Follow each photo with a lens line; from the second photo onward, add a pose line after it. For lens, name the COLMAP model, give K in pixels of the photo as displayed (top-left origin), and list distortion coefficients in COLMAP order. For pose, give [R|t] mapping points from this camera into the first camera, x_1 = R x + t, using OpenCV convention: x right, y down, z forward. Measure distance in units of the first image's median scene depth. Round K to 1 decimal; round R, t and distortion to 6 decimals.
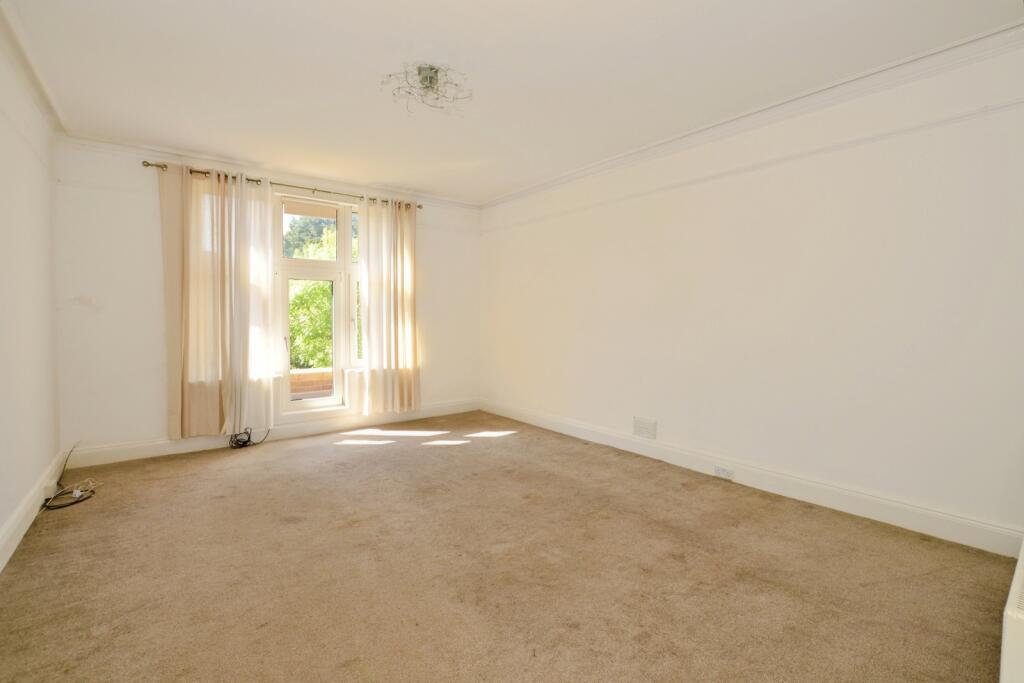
lens RADIAL K [[464.0, 0, 512.0], [0, 464.0, 341.5], [0, 0, 1]] dist [-0.029327, 0.003236]
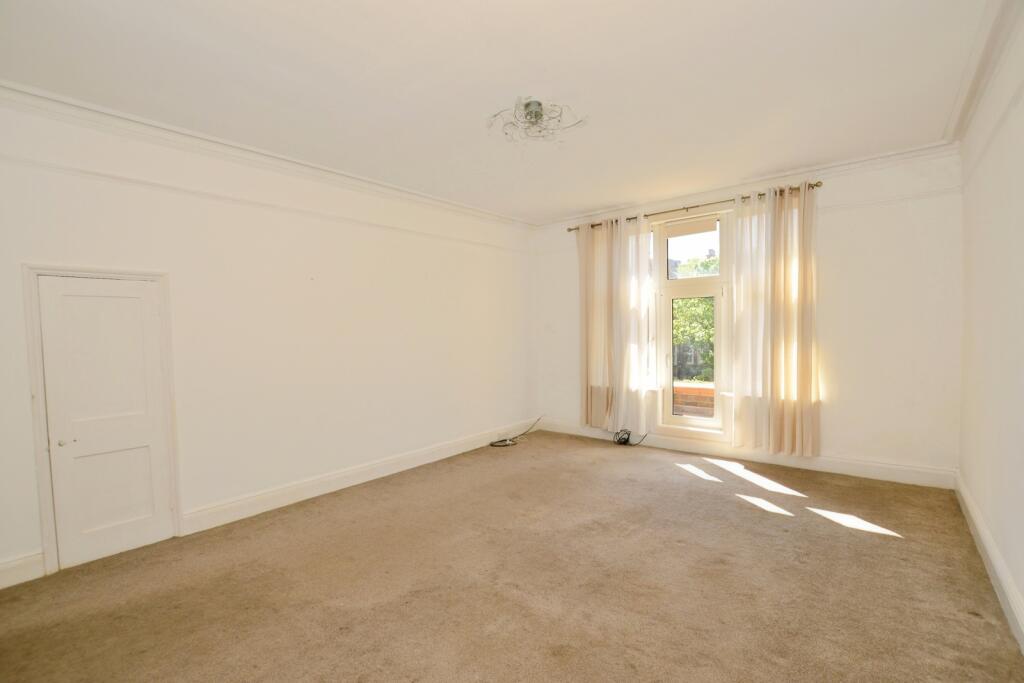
lens RADIAL K [[449.1, 0, 513.8], [0, 449.1, 348.5], [0, 0, 1]] dist [-0.000781, 0.000071]
pose [[0.224681, 0.028706, -0.974010, 0.480338], [-0.033353, 0.999207, 0.021755, -0.035663], [0.973861, 0.027598, 0.225460, 0.452522]]
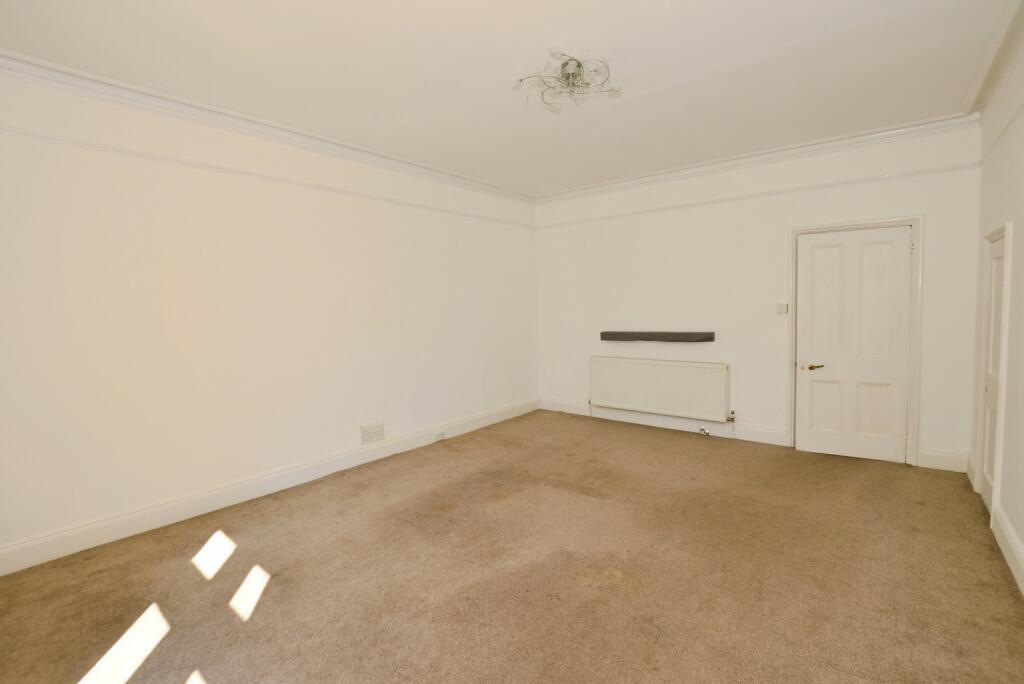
lens RADIAL K [[464.0, 0, 512.0], [0, 464.0, 342.0], [0, 0, 1]] dist [-0.029327, 0.003236]
pose [[-0.248282, -0.075598, 0.965733, -0.690779], [0.049787, 0.994637, 0.090660, -0.081390], [-0.967407, 0.070590, -0.243187, 0.856583]]
